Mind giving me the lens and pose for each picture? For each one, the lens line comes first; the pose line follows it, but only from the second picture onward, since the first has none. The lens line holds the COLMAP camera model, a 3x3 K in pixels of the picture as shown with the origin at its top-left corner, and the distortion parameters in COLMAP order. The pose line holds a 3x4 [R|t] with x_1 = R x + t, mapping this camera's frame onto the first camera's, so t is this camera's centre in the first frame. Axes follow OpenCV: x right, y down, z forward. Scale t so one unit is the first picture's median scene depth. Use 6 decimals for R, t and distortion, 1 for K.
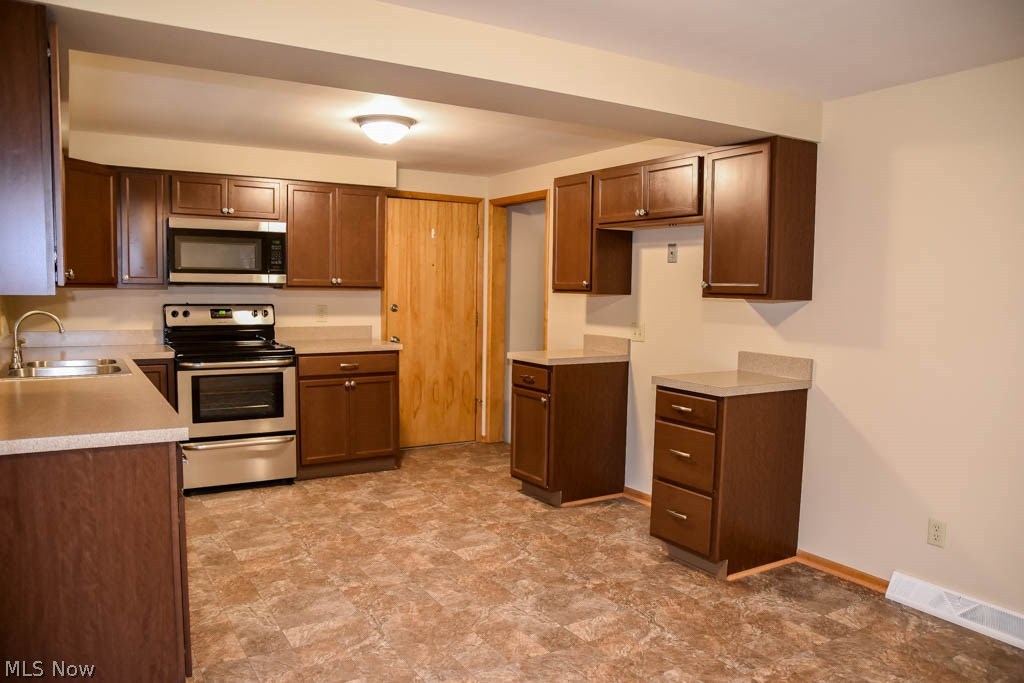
lens RADIAL K [[755.2, 0, 521.0], [0, 755.2, 352.7], [0, 0, 1]] dist [-0.120941, 0.085437]
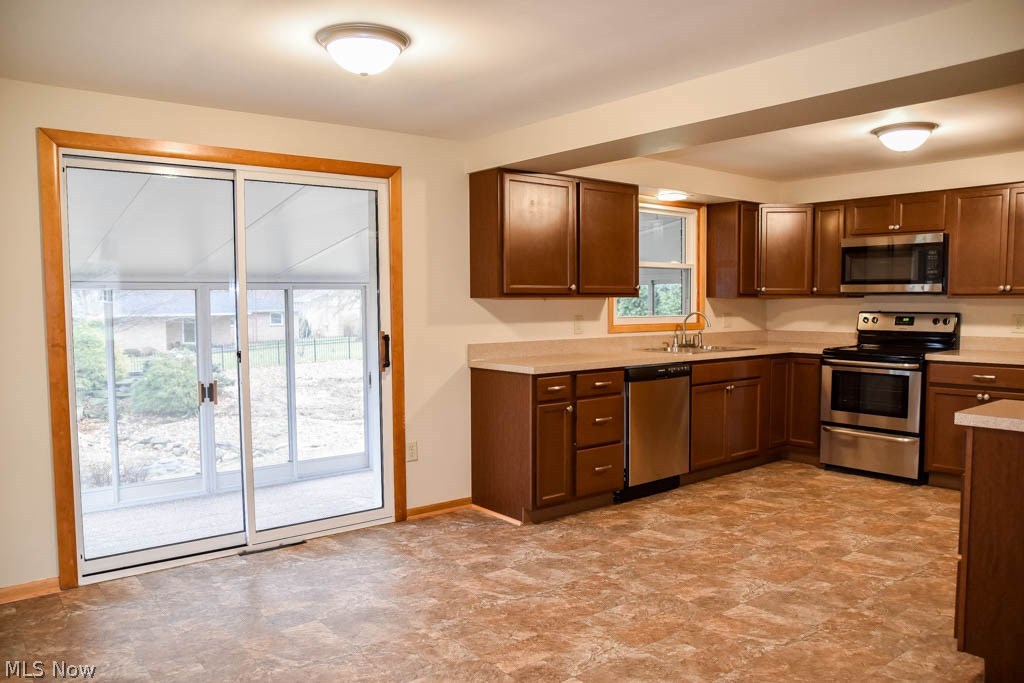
lens RADIAL K [[755.2, 0, 510.0], [0, 755.2, 351.4], [0, 0, 1]] dist [-0.120941, 0.085437]
pose [[0.112928, 0.049414, -0.992374, 0.647324], [-0.079046, 0.996044, 0.040602, -0.005870], [0.990454, 0.073858, 0.116387, 0.319000]]
